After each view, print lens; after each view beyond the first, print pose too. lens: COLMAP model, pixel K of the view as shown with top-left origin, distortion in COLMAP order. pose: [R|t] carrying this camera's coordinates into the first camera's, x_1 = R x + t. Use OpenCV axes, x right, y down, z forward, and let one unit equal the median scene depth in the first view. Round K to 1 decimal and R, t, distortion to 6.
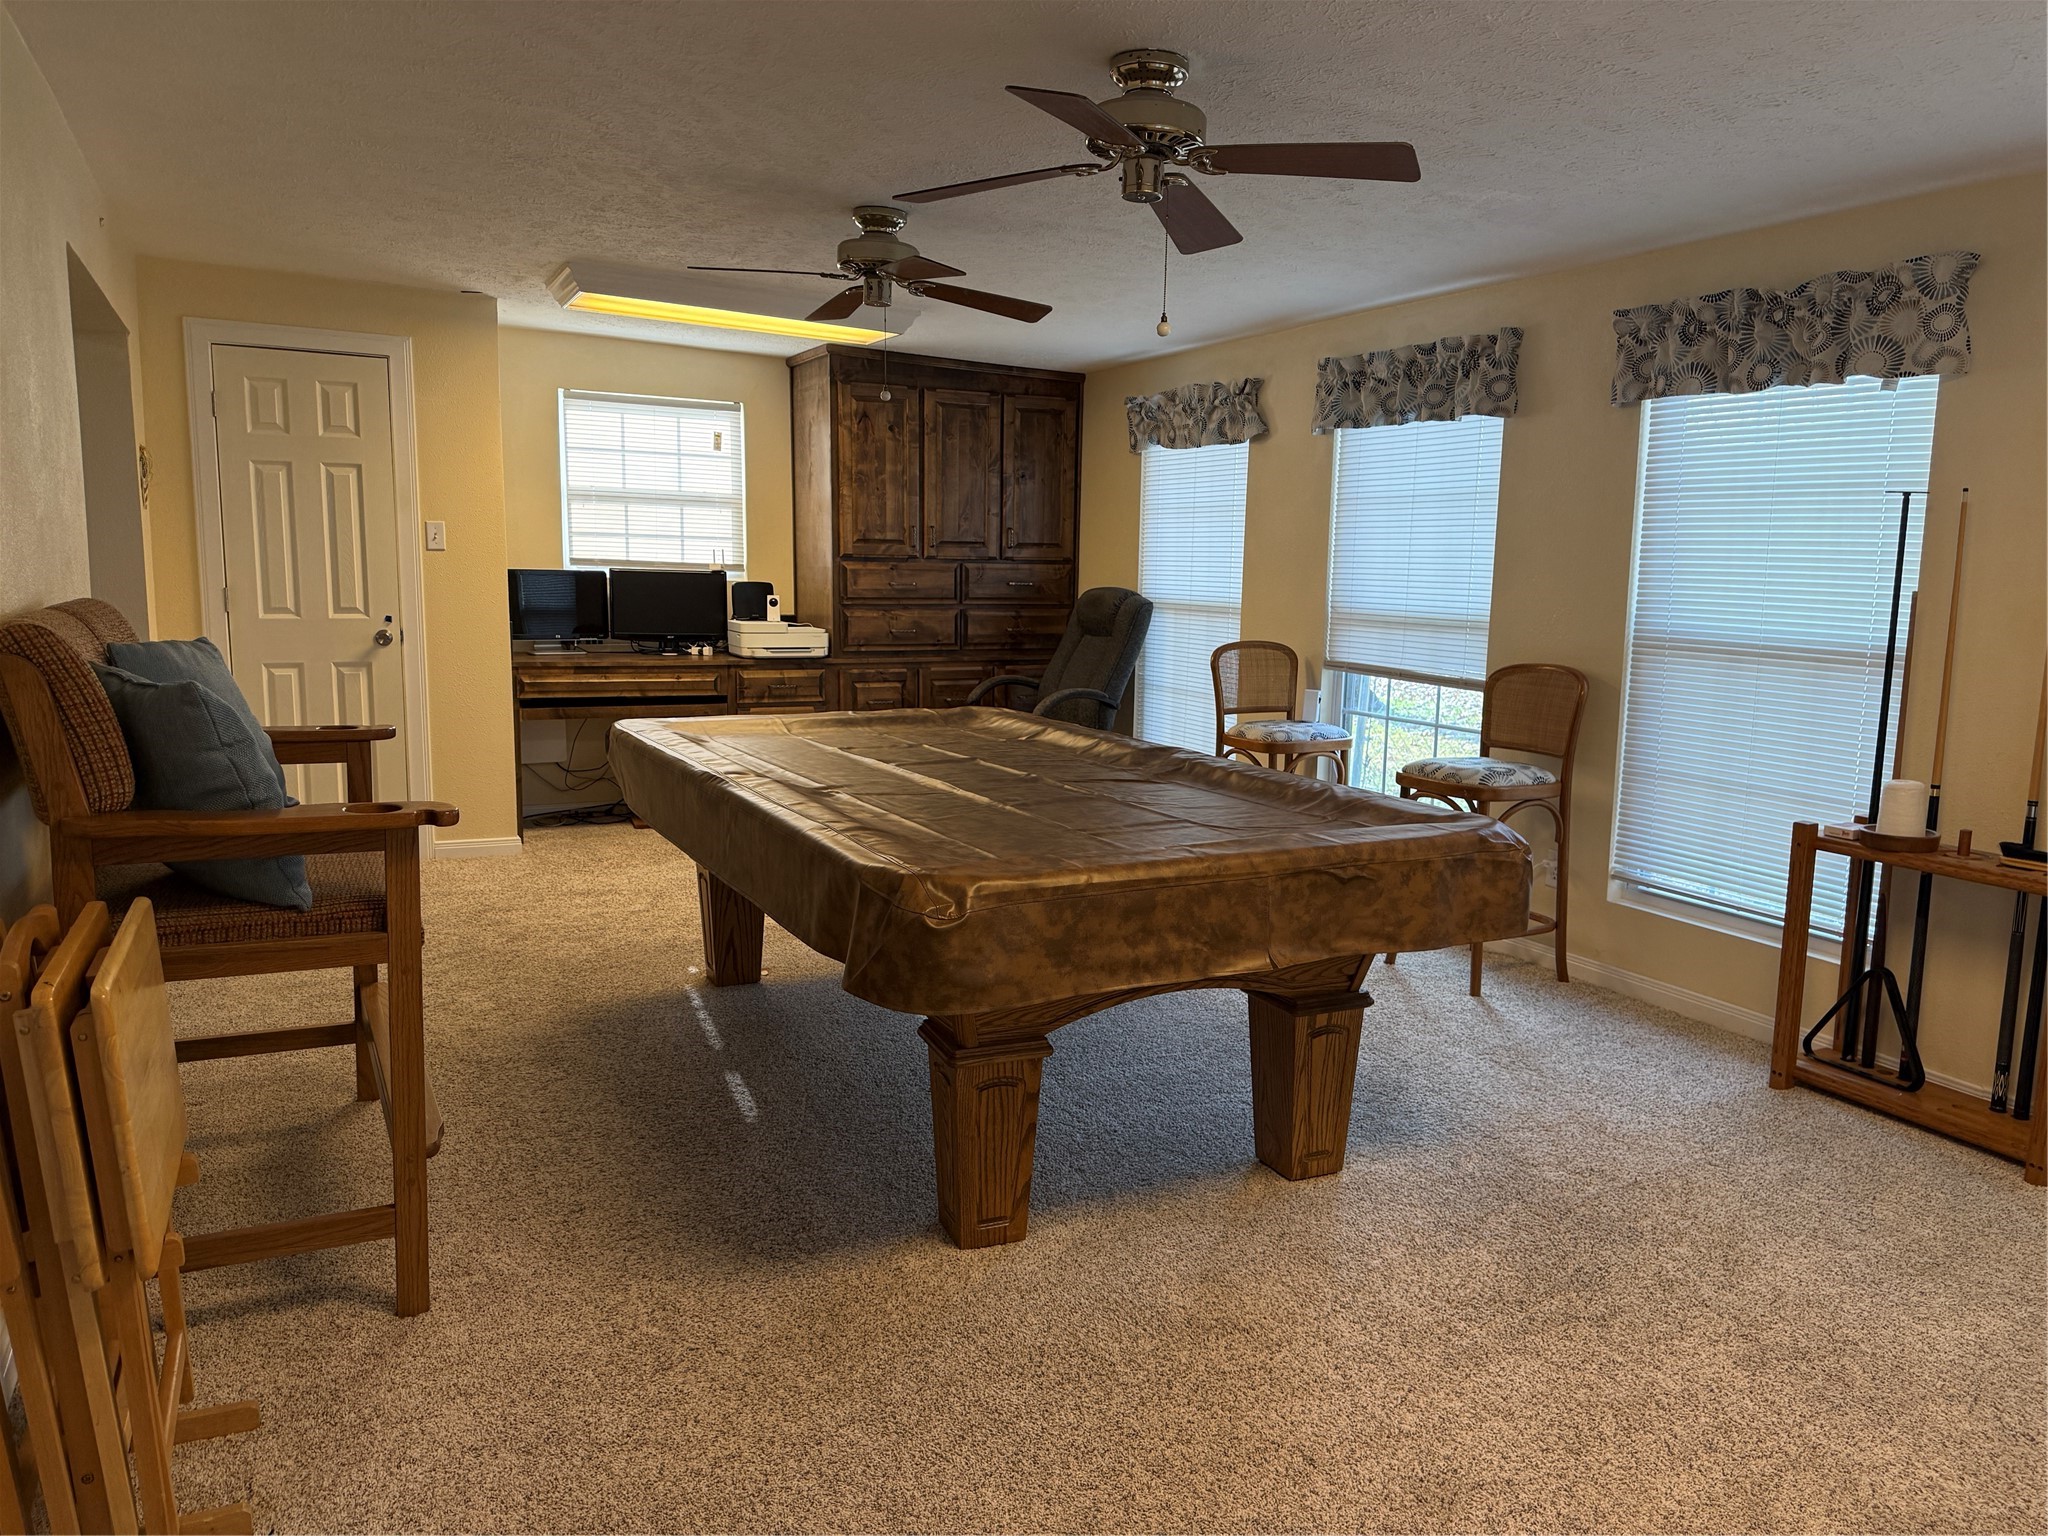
lens RADIAL K [[1444.8, 0, 1024.0], [0, 1444.8, 768.0], [0, 0, 1]] dist [0.021326, -0.031342]
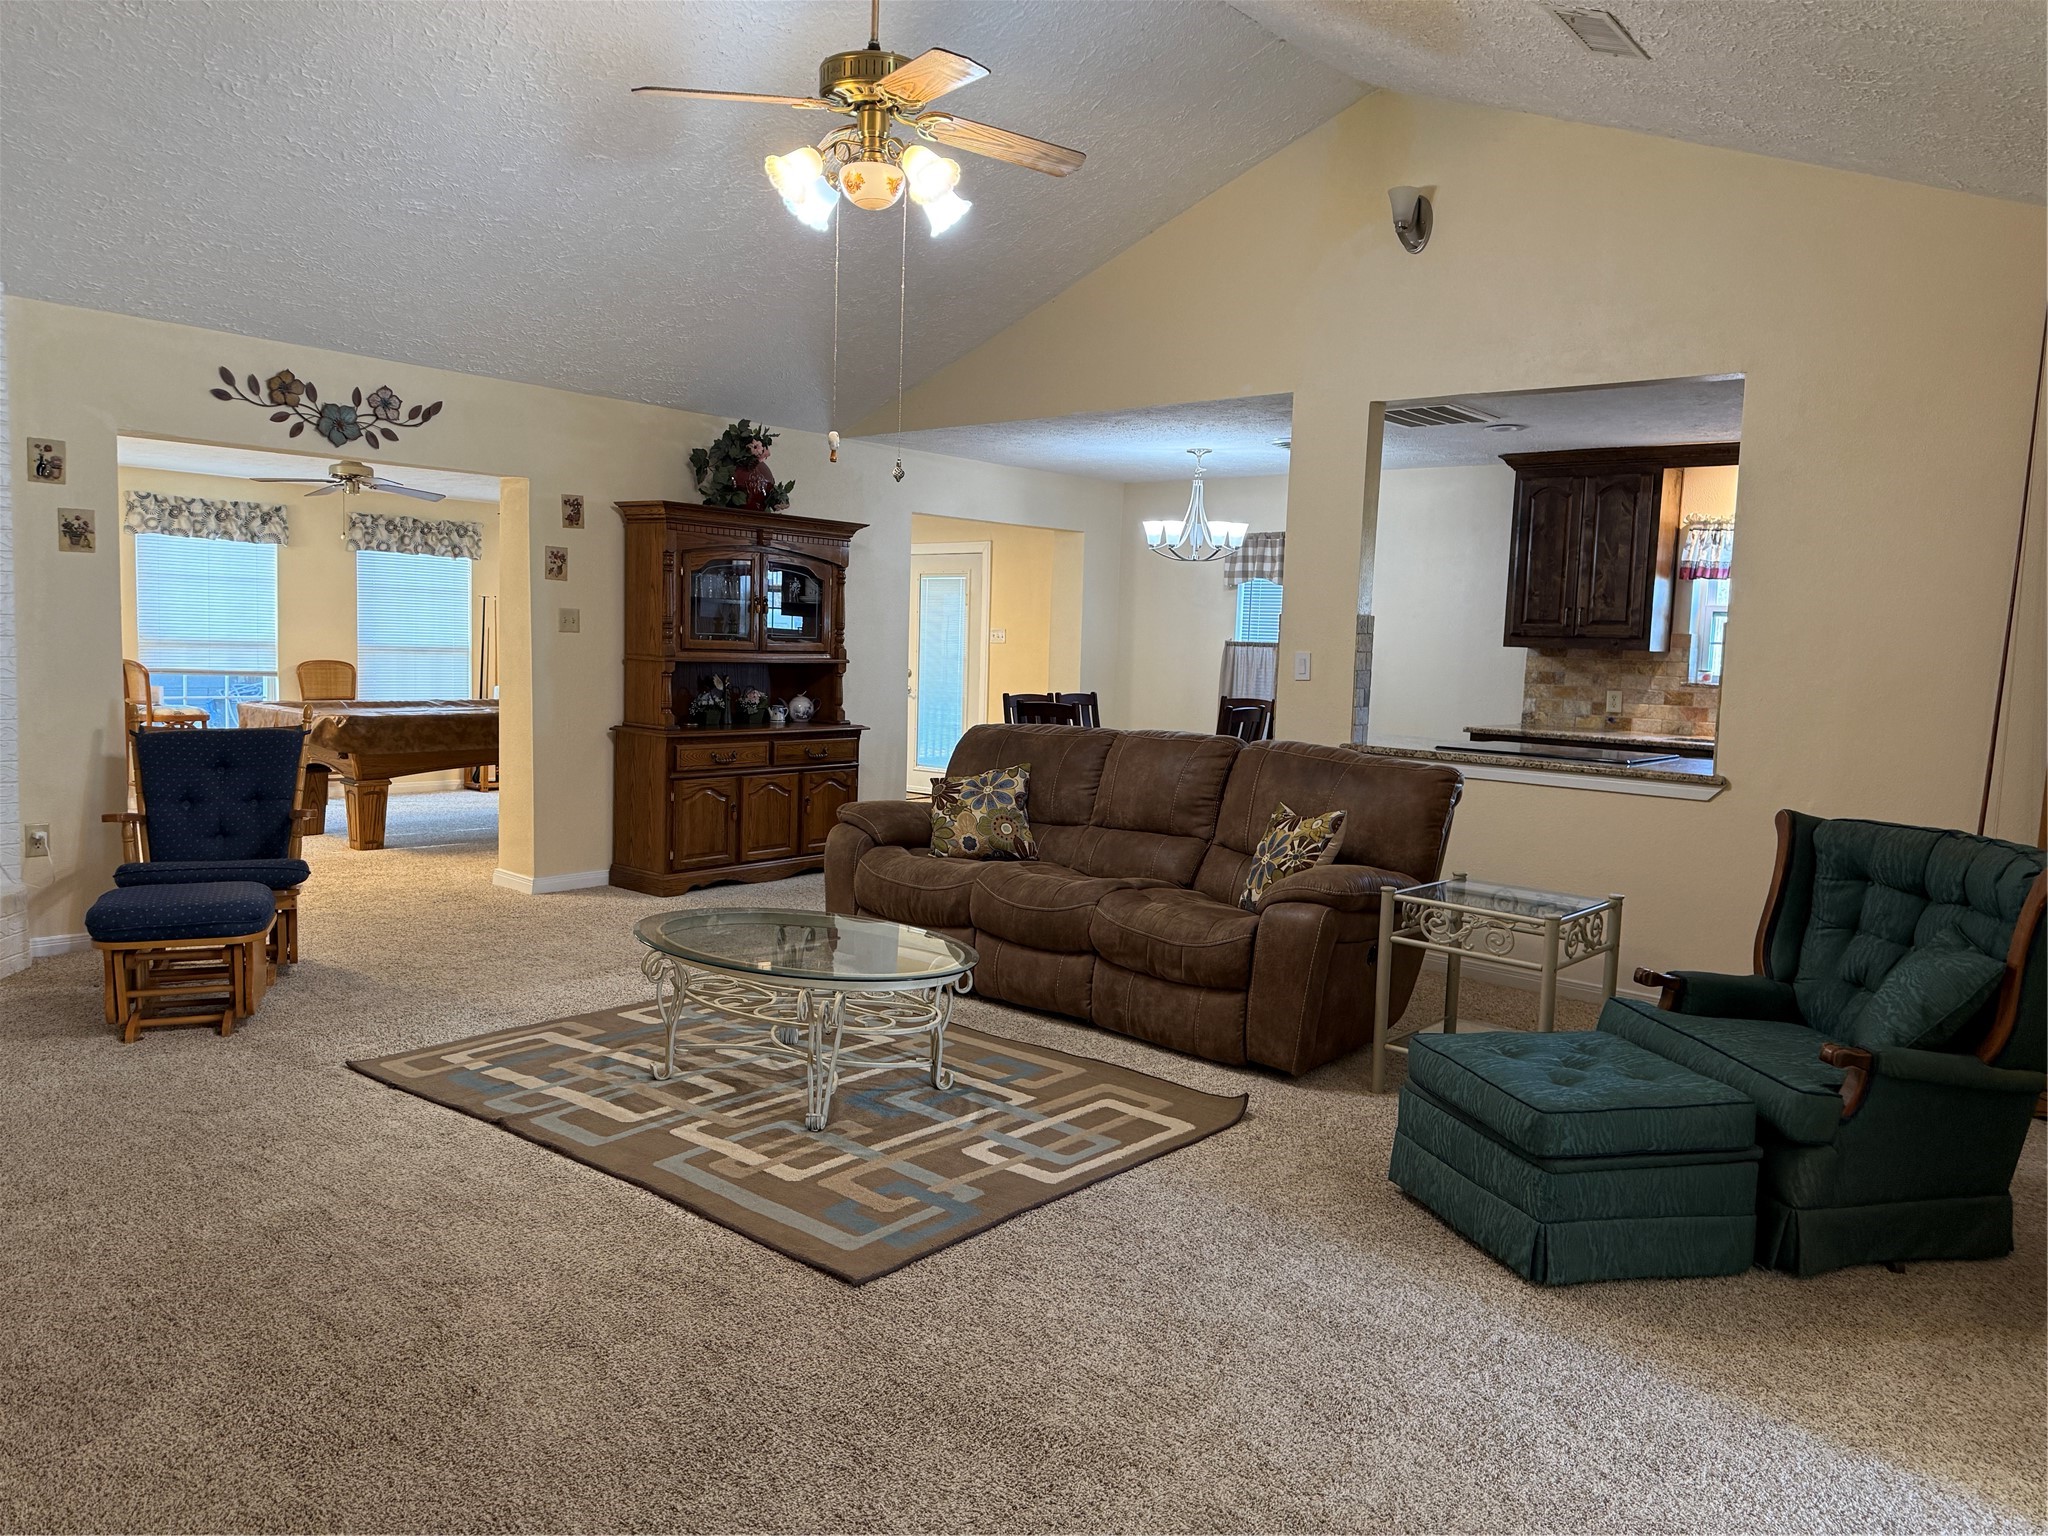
lens RADIAL K [[1444.8, 0, 1024.0], [0, 1444.8, 768.0], [0, 0, 1]] dist [0.021326, -0.031342]
pose [[-0.386875, -0.110494, 0.915488, -2.209787], [0.099737, 0.981957, 0.160664, -0.164946], [-0.916723, 0.153465, -0.368874, 0.890326]]
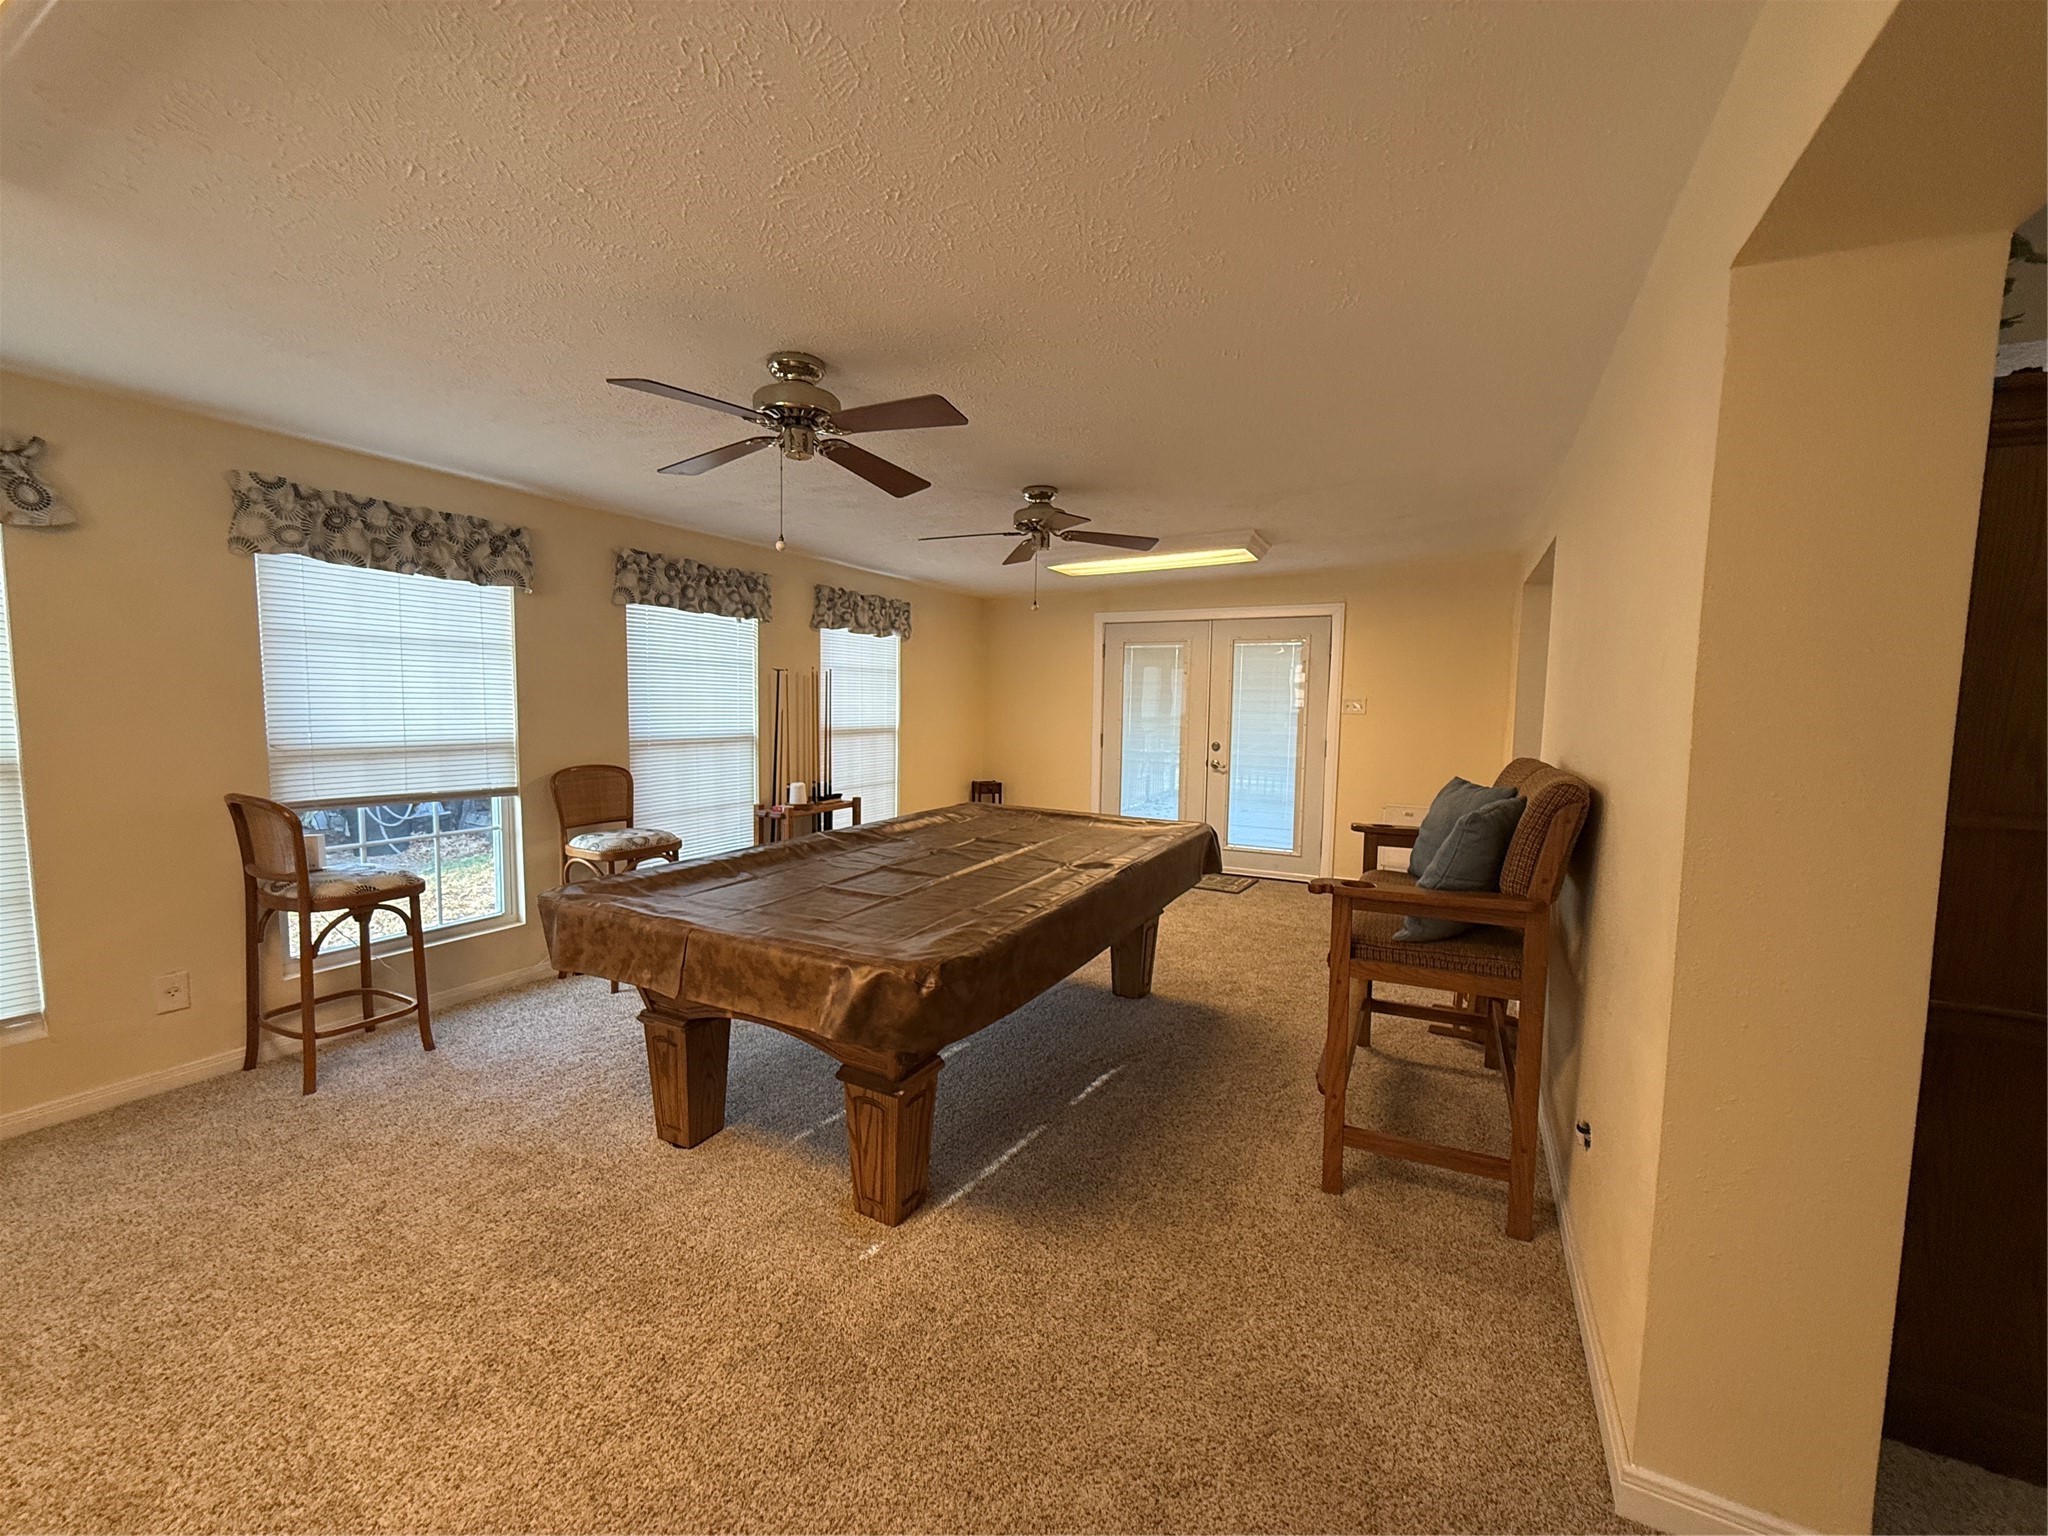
lens RADIAL K [[804.8, 0, 1017.4], [0, 804.8, 768.1], [0, 0, 1]] dist [-0.000746, -0.000304]
pose [[-0.584703, -0.091316, 0.806092, -0.603014], [0.098962, 0.978195, 0.182595, -0.182927], [-0.805189, 0.186536, -0.562917, 1.150791]]
